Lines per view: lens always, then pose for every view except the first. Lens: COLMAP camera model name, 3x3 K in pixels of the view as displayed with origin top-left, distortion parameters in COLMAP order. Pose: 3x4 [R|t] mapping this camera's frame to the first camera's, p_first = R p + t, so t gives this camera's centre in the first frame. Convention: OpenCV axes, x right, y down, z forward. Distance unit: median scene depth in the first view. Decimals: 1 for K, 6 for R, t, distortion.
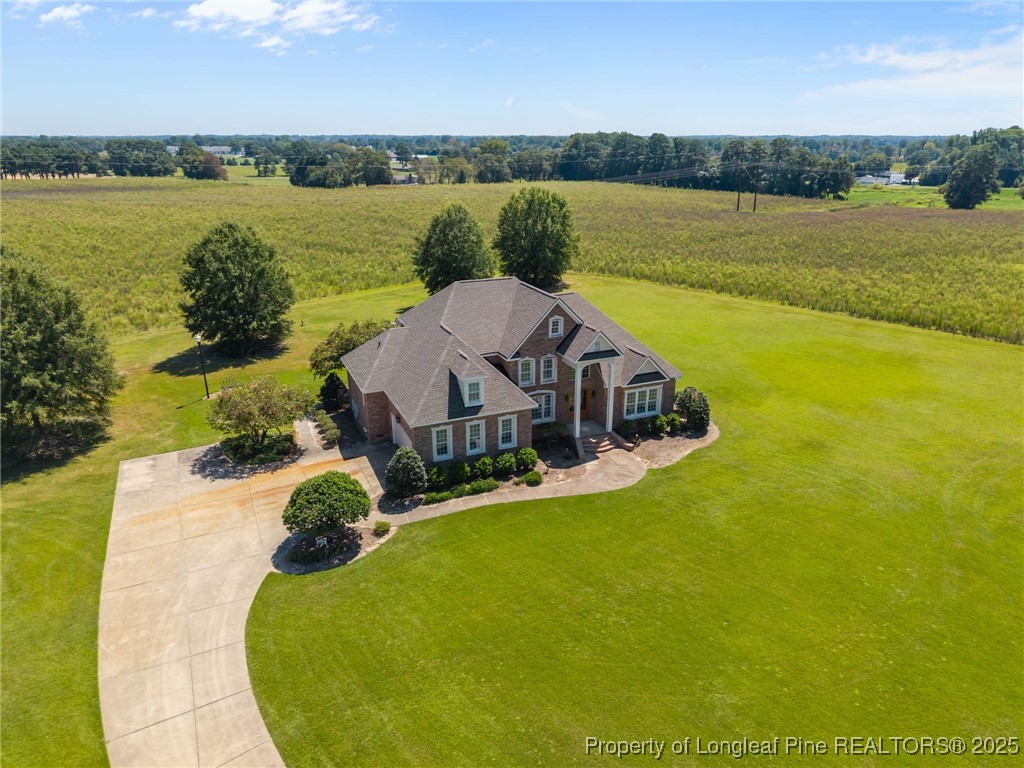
lens RADIAL K [[715.2, 0, 520.4], [0, 715.2, 330.7], [0, 0, 1]] dist [0.010764, -0.001027]
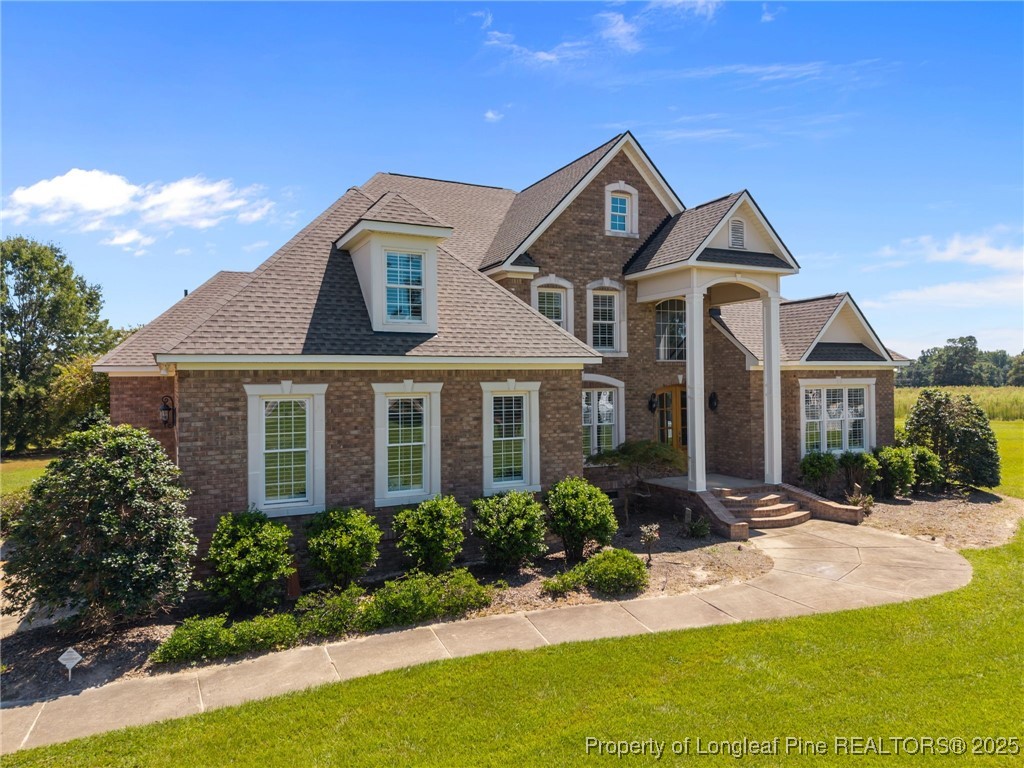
lens RADIAL K [[696.3, 0, 519.8], [0, 696.3, 361.2], [0, 0, 1]] dist [0.047113, -0.068275]
pose [[0.998533, -0.010451, 0.053124, -0.028342], [0.025515, 0.956240, -0.291468, 0.186678], [-0.047753, 0.292396, 0.955104, 0.650551]]
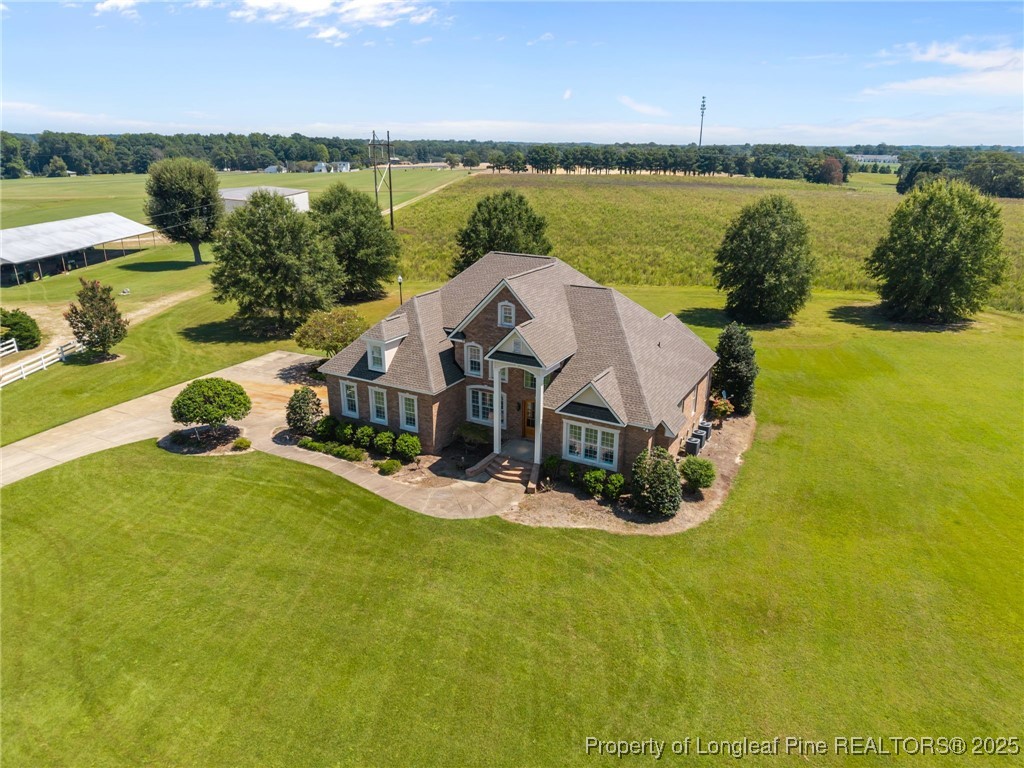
lens RADIAL K [[696.3, 0, 519.8], [0, 696.3, 361.2], [0, 0, 1]] dist [0.047113, -0.068275]
pose [[0.619308, 0.241675, -0.747028, 0.660202], [-0.218619, 0.966900, 0.131565, -0.061565], [0.754097, 0.081835, 0.651644, 0.497687]]
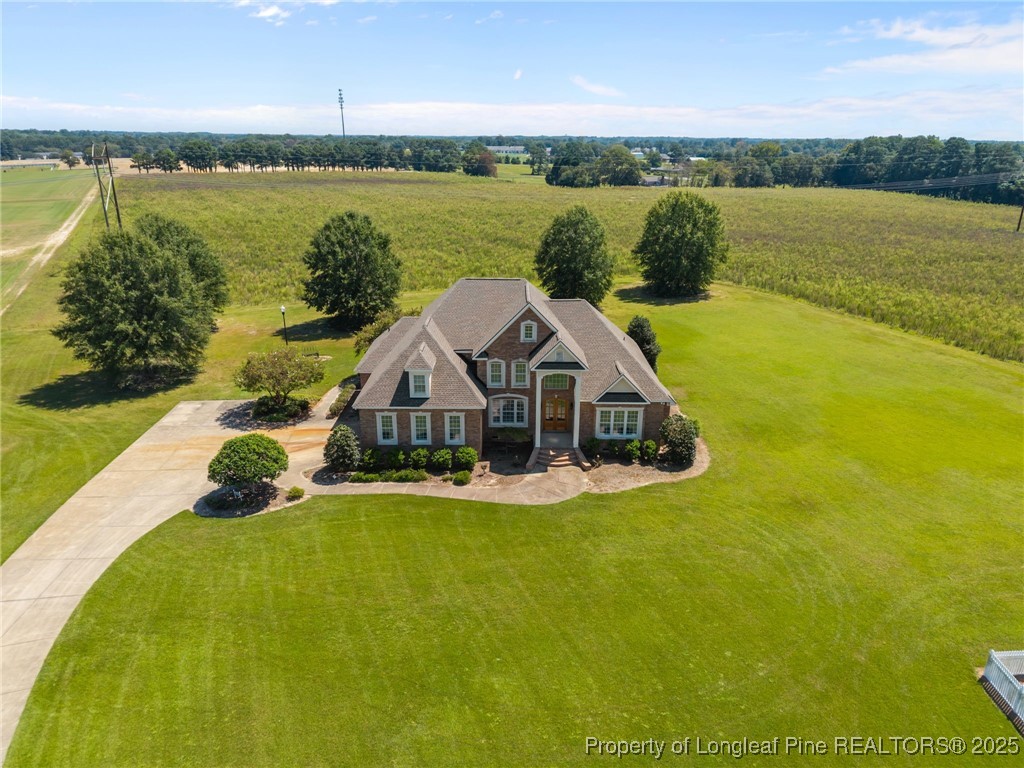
lens RADIAL K [[696.3, 0, 519.8], [0, 696.3, 361.2], [0, 0, 1]] dist [0.047113, -0.068275]
pose [[0.921061, 0.127805, -0.367849, 0.391047], [-0.111864, 0.991632, 0.064432, -0.025233], [0.373006, -0.018197, 0.927650, 0.114059]]
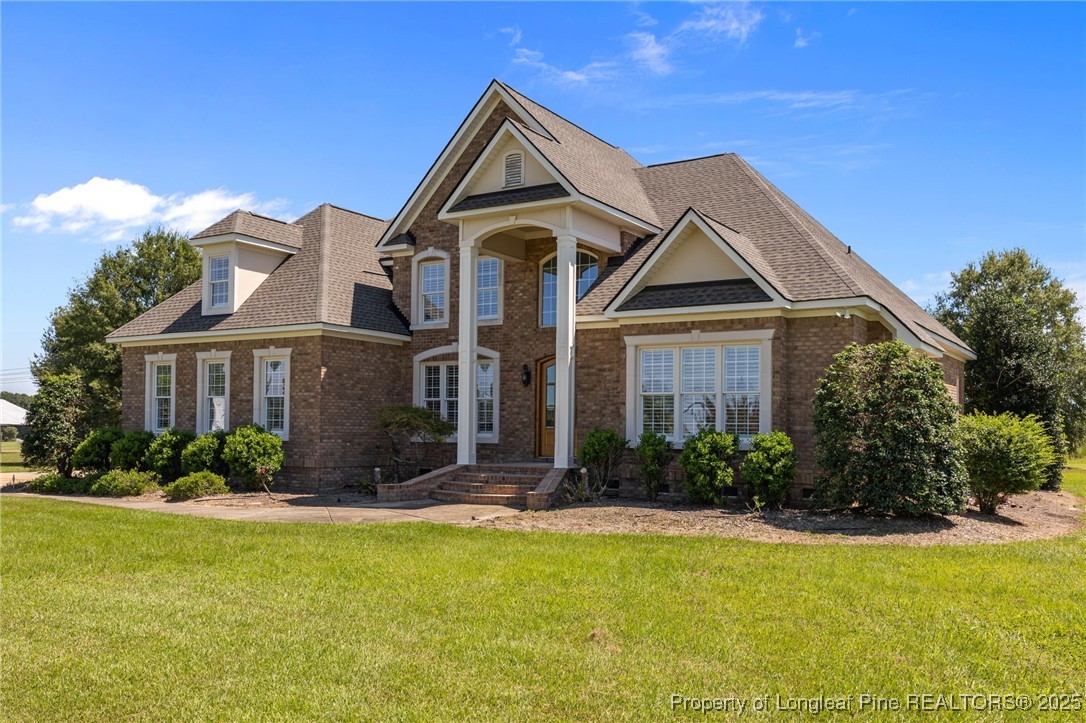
lens RADIAL K [[969.4, 0, 543.0], [0, 969.4, 361.5], [0, 0, 1]] dist [-0.008667, -0.005321]
pose [[0.558406, -0.053437, -0.827845, 0.464832], [-0.229622, 0.948976, -0.216143, 0.190815], [0.797155, 0.310787, 0.517643, 0.788175]]
